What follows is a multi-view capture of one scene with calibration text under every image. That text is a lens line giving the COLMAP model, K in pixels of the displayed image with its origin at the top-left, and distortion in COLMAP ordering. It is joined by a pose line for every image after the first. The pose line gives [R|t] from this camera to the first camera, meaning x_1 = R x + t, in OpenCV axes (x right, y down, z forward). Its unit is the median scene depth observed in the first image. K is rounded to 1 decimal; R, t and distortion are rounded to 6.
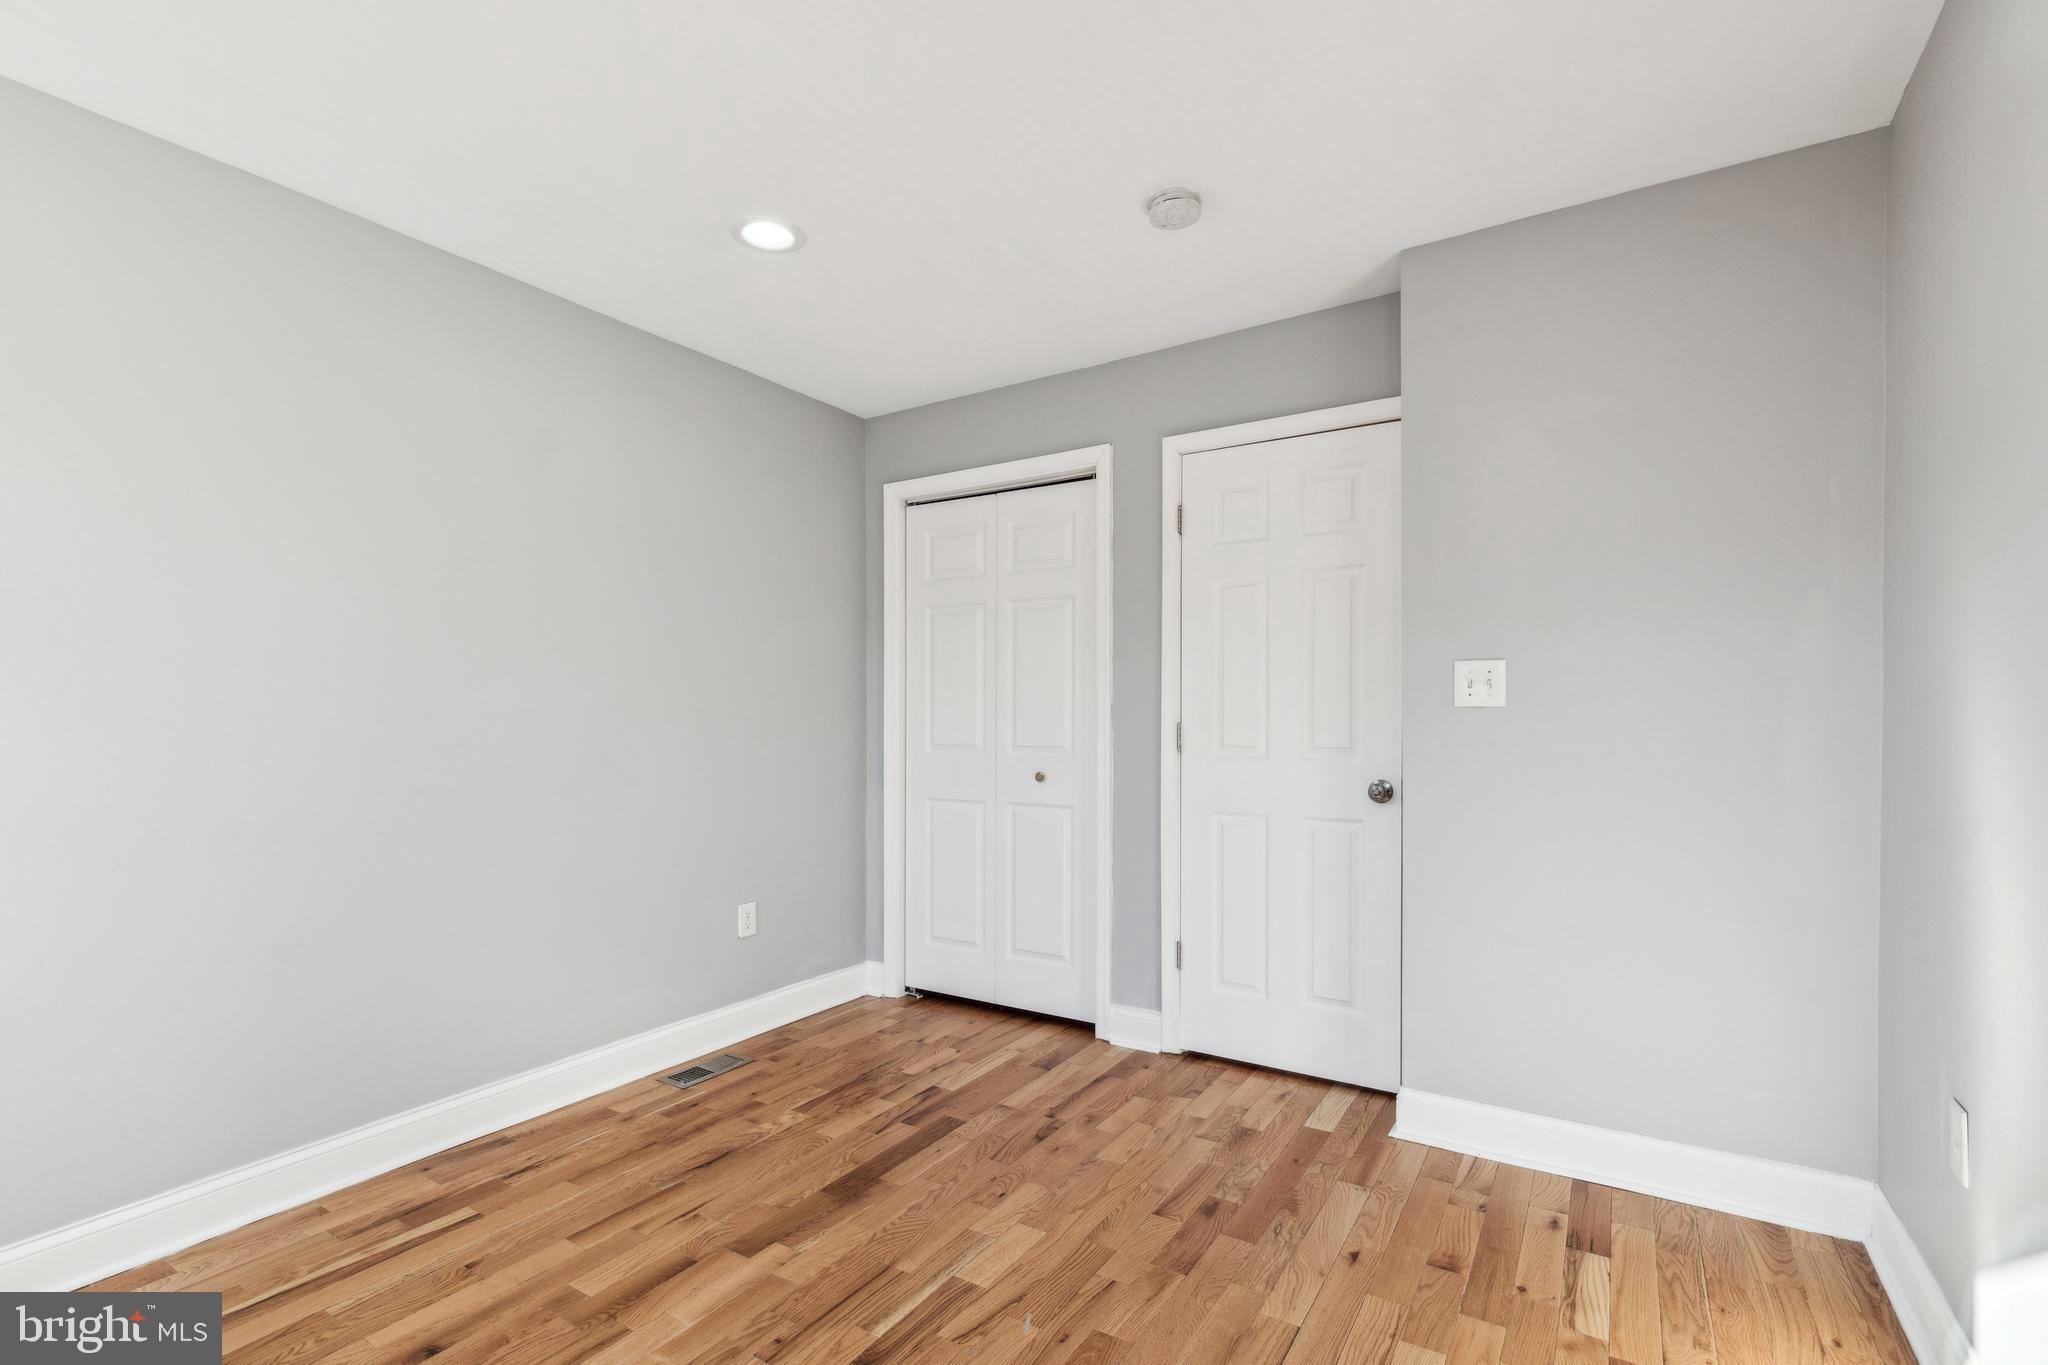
lens RADIAL K [[936.4, 0, 1039.5], [0, 936.4, 729.5], [0, 0, 1]] dist [0.004316, -0.001004]
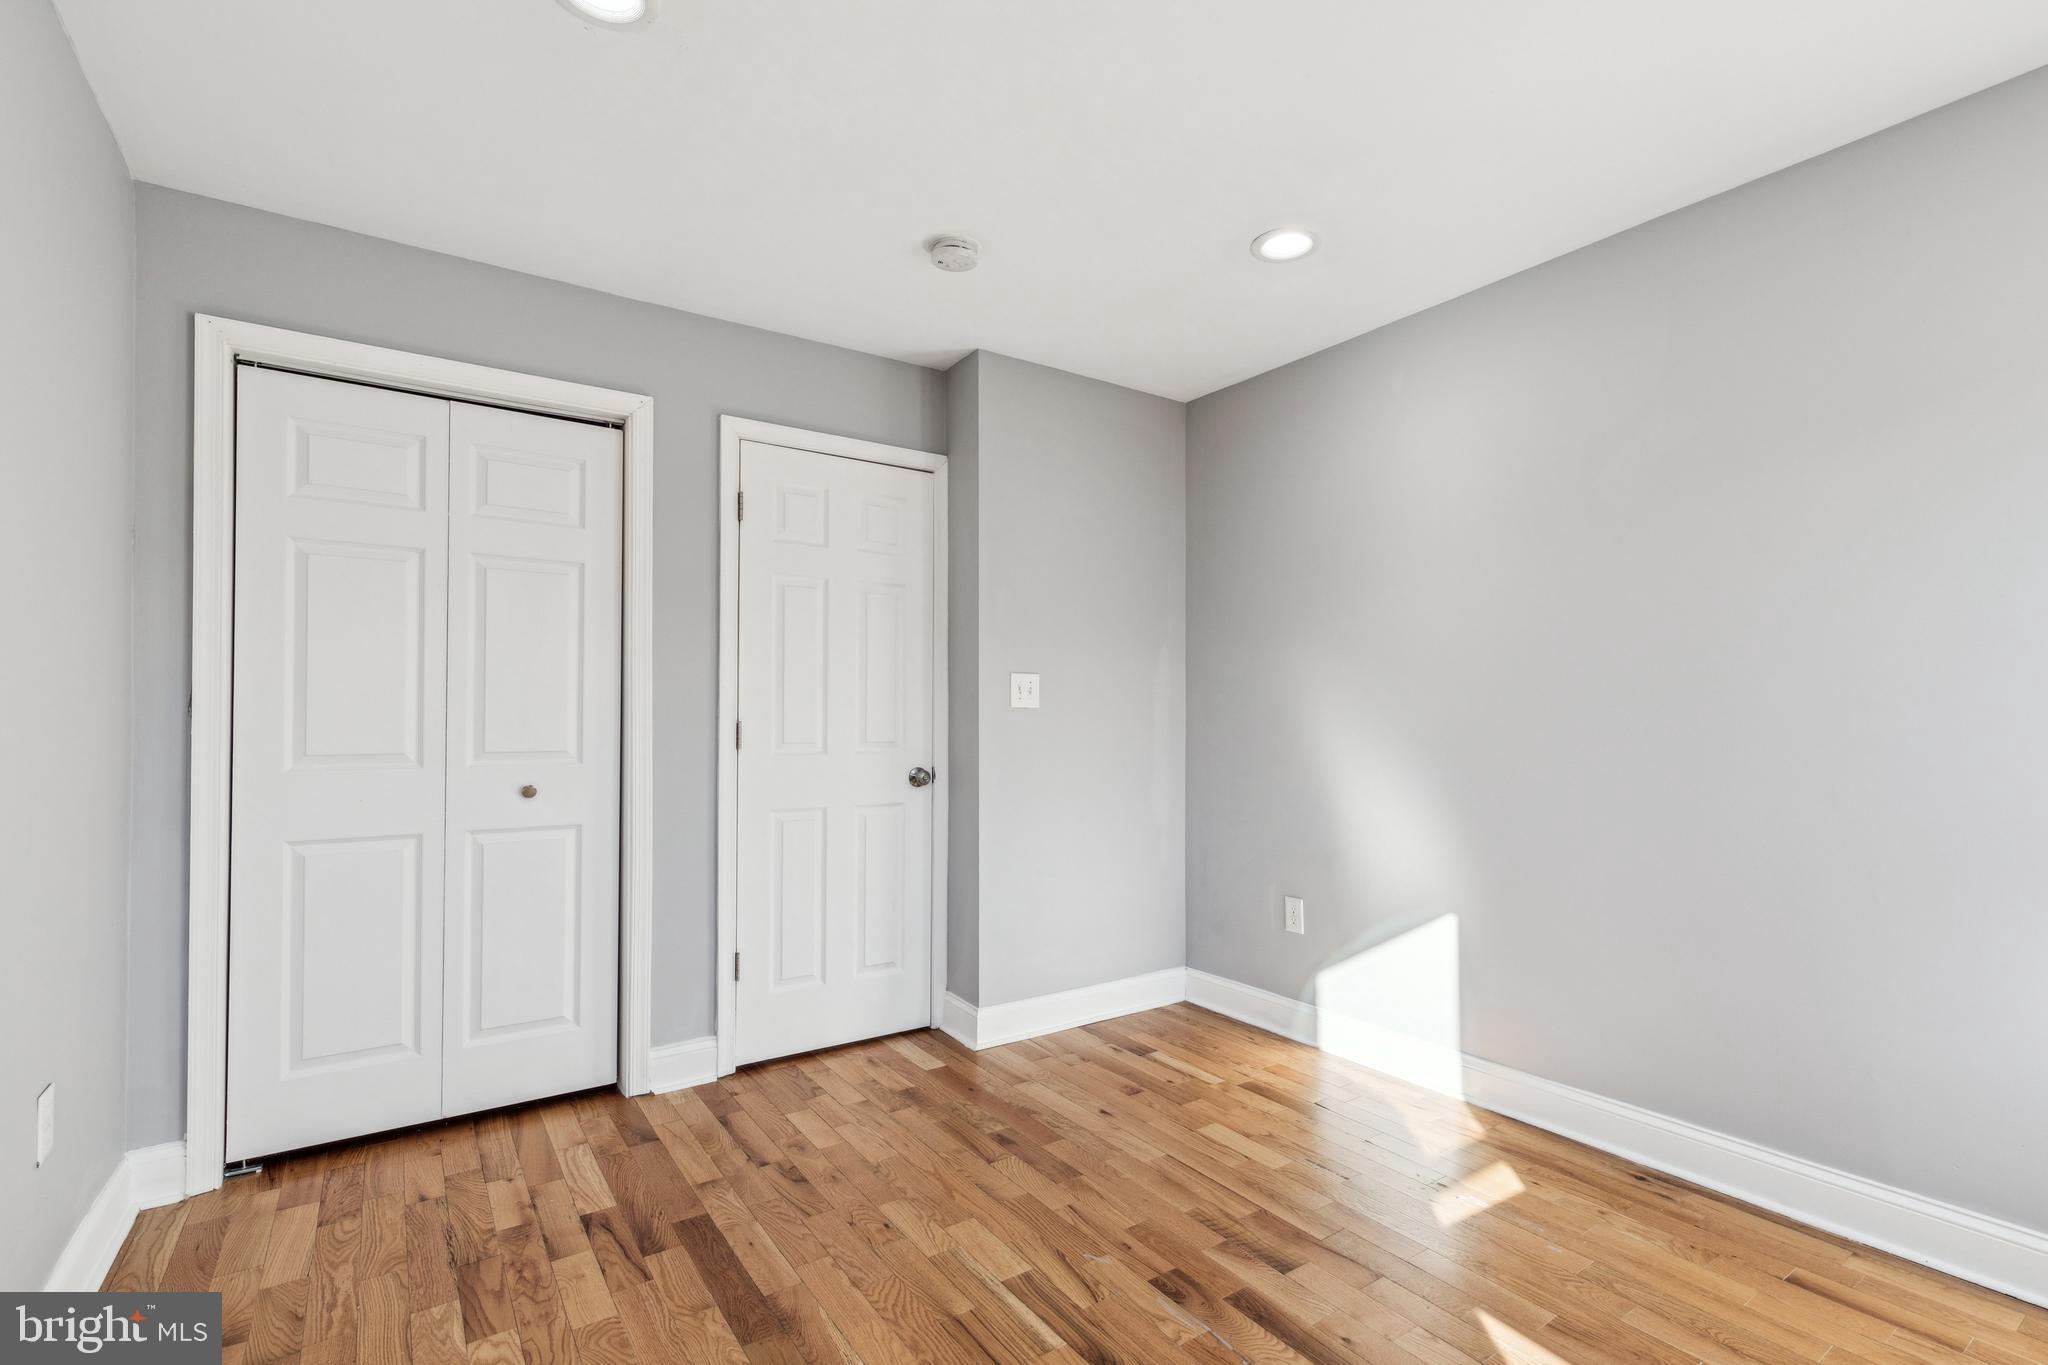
lens RADIAL K [[936.4, 0, 1030.4], [0, 936.4, 717.8], [0, 0, 1]] dist [0.004316, -0.001004]
pose [[0.390701, 0.001321, 0.920517, -0.685805], [0.009789, 0.999936, -0.005590, -0.001797], [-0.920466, 0.011195, 0.390663, 0.404481]]
